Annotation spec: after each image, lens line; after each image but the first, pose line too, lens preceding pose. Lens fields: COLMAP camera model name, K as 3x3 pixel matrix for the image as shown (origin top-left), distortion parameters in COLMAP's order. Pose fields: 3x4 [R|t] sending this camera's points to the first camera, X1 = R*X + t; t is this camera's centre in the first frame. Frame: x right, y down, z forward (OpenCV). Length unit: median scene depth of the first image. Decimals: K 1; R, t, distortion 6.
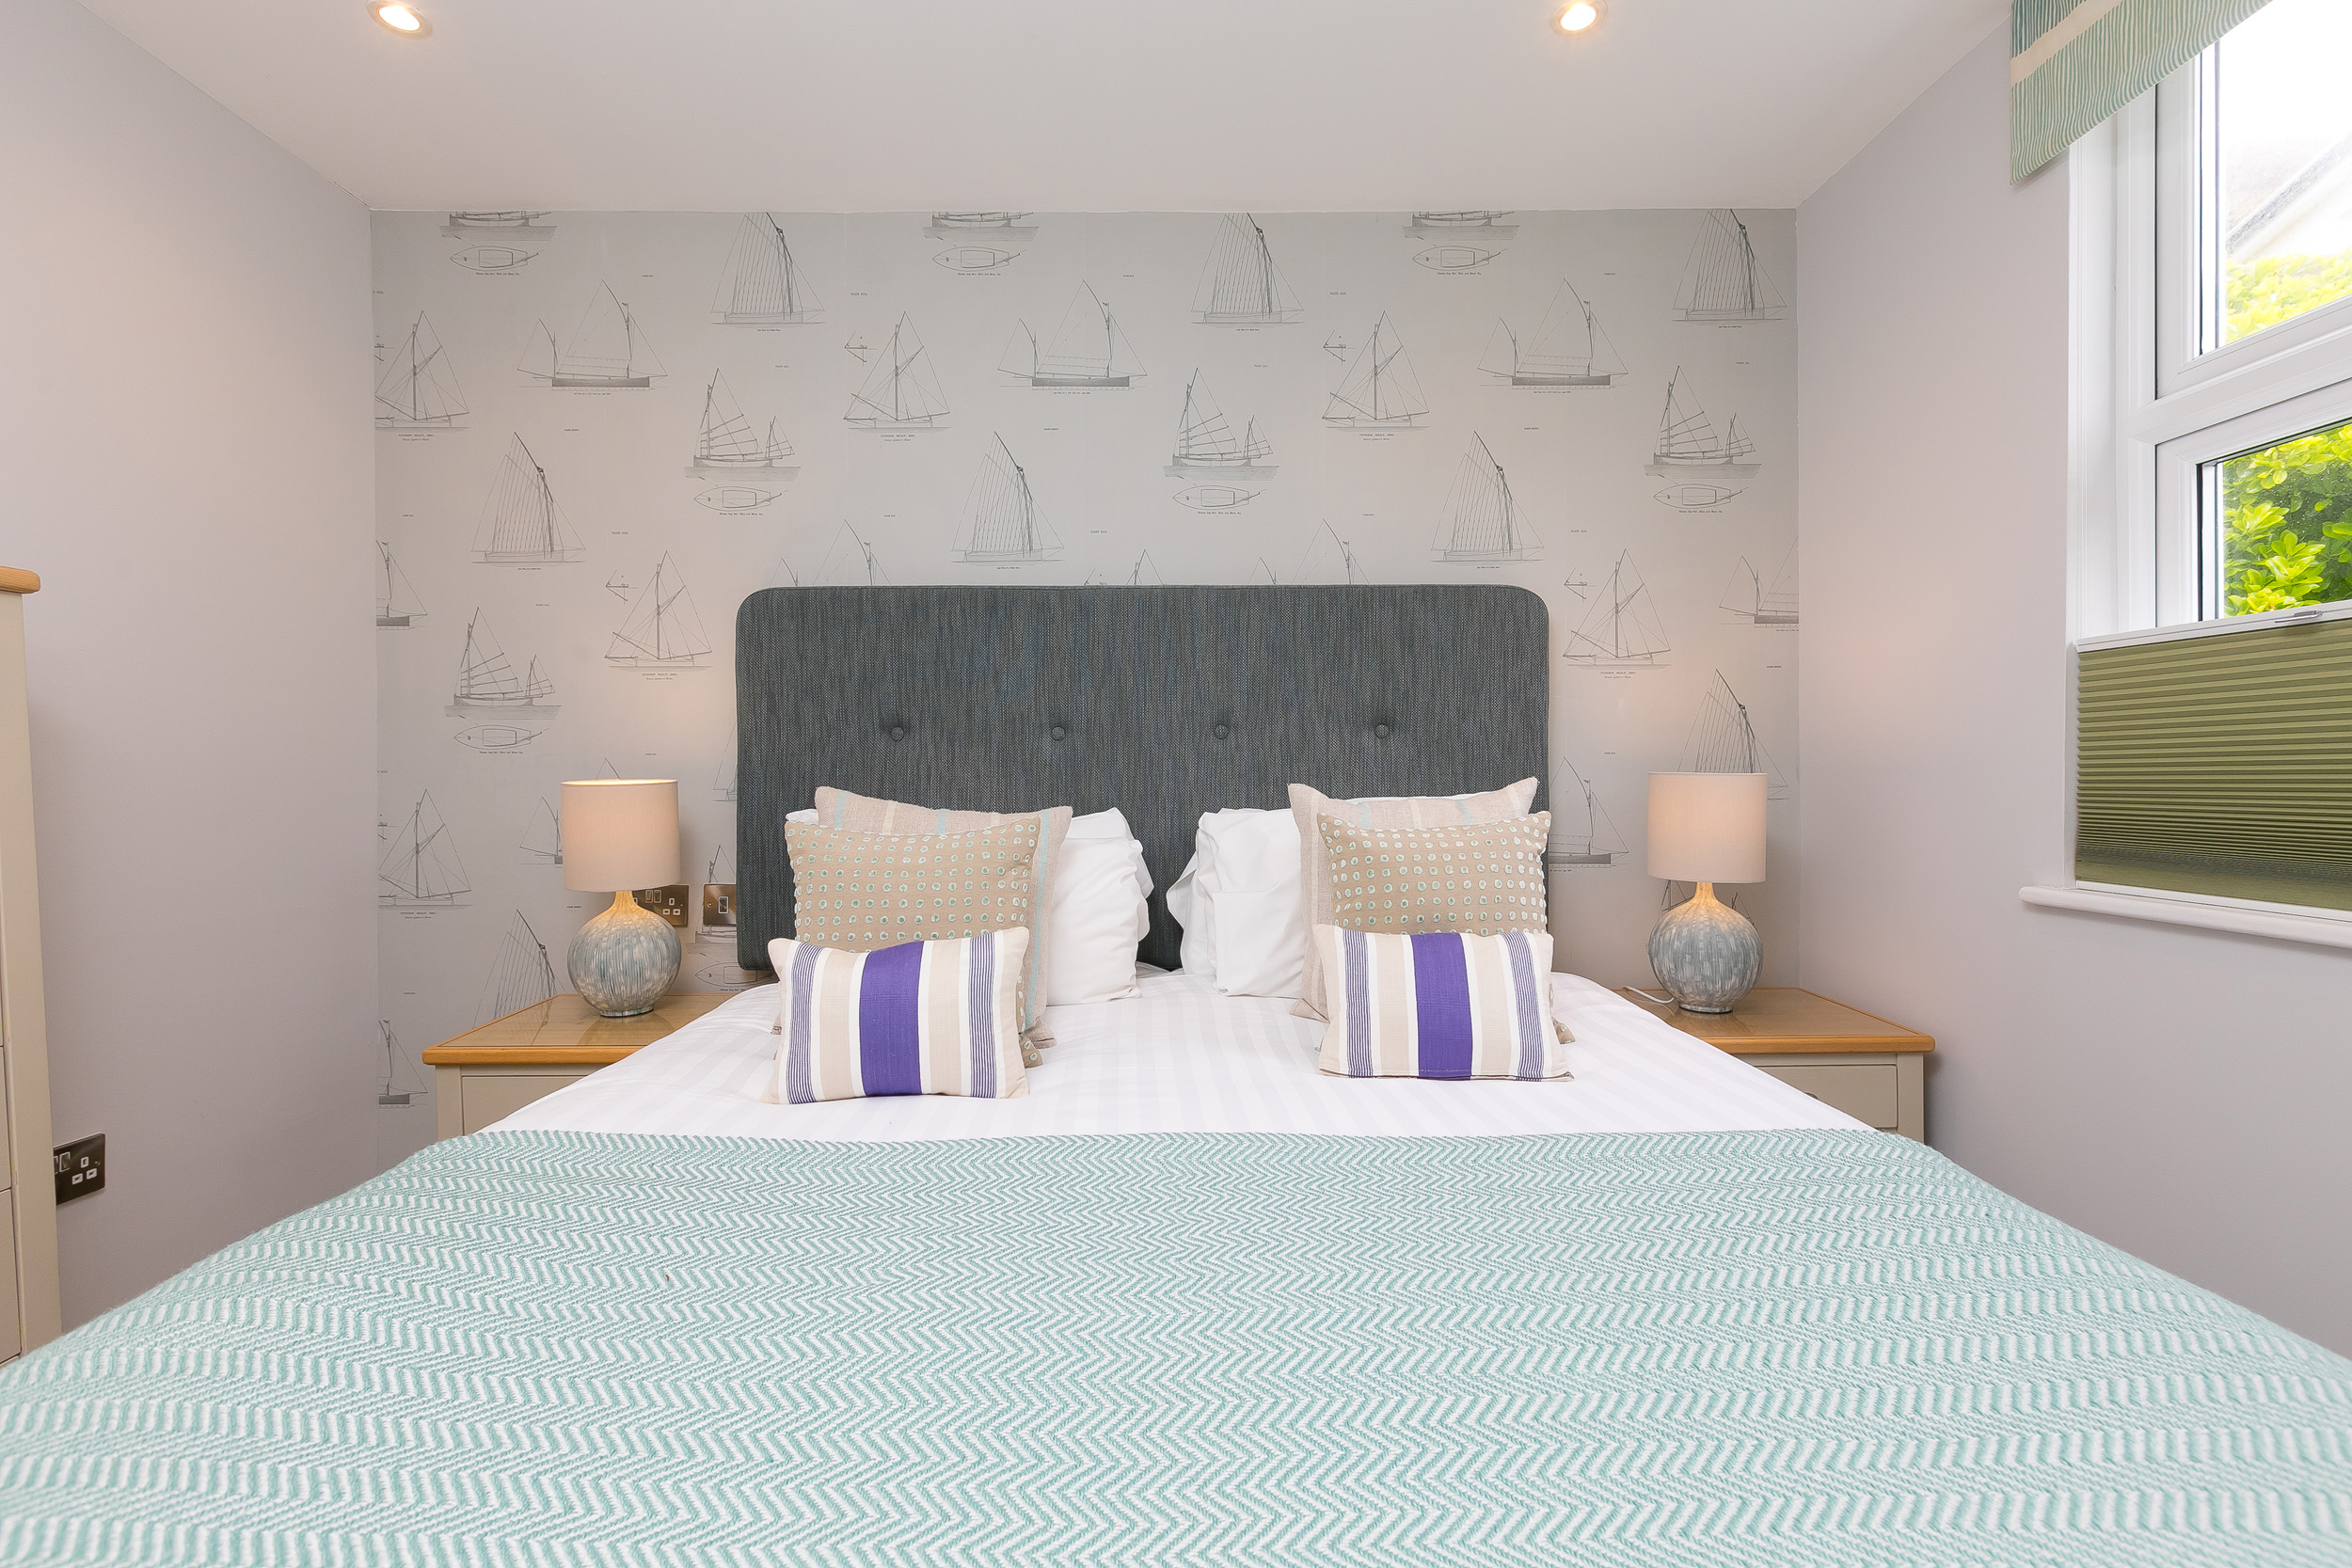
lens RADIAL K [[1053.3, 0, 1175.6], [0, 1053.3, 775.7], [0, 0, 1]] dist [0.002755, 0.000821]
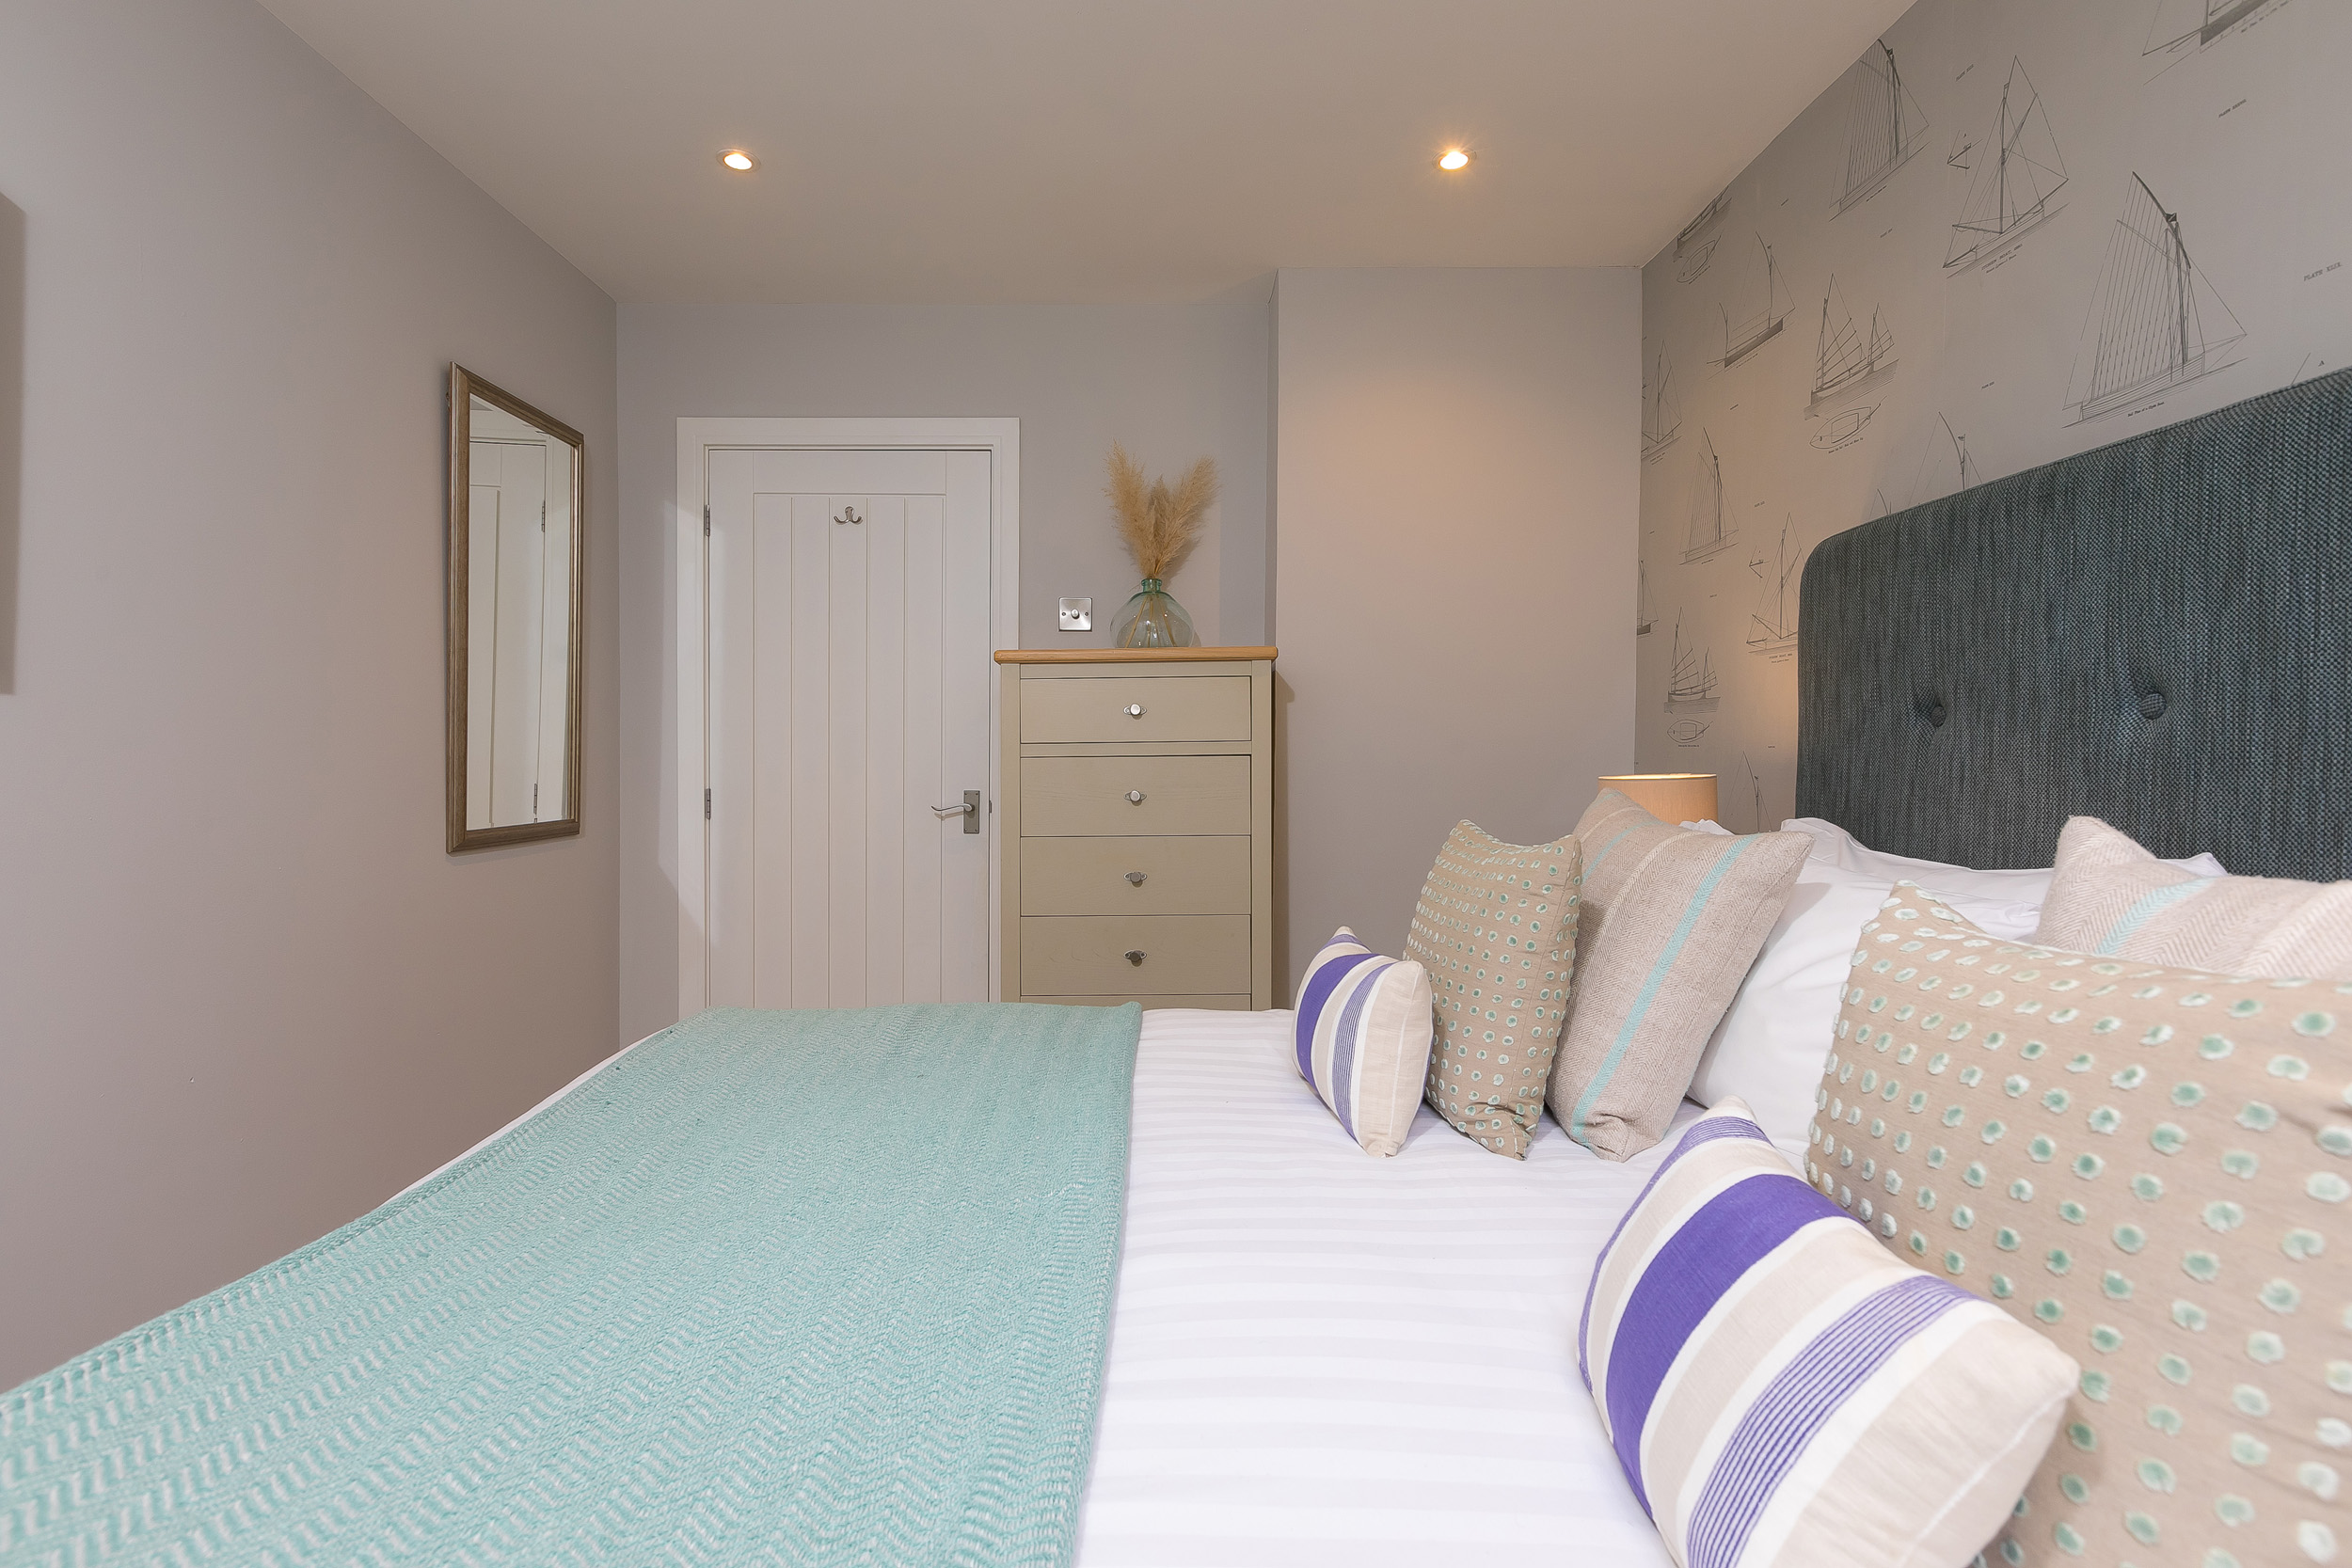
lens RADIAL K [[1088.6, 0, 1135.3], [0, 1088.6, 784.4], [0, 0, 1]] dist [0.002881, 0.000527]
pose [[-0.015594, 0.029855, -0.999433, 0.450136], [-0.005423, 0.999537, 0.029942, -0.013960], [0.999864, 0.005887, -0.015425, 0.497574]]
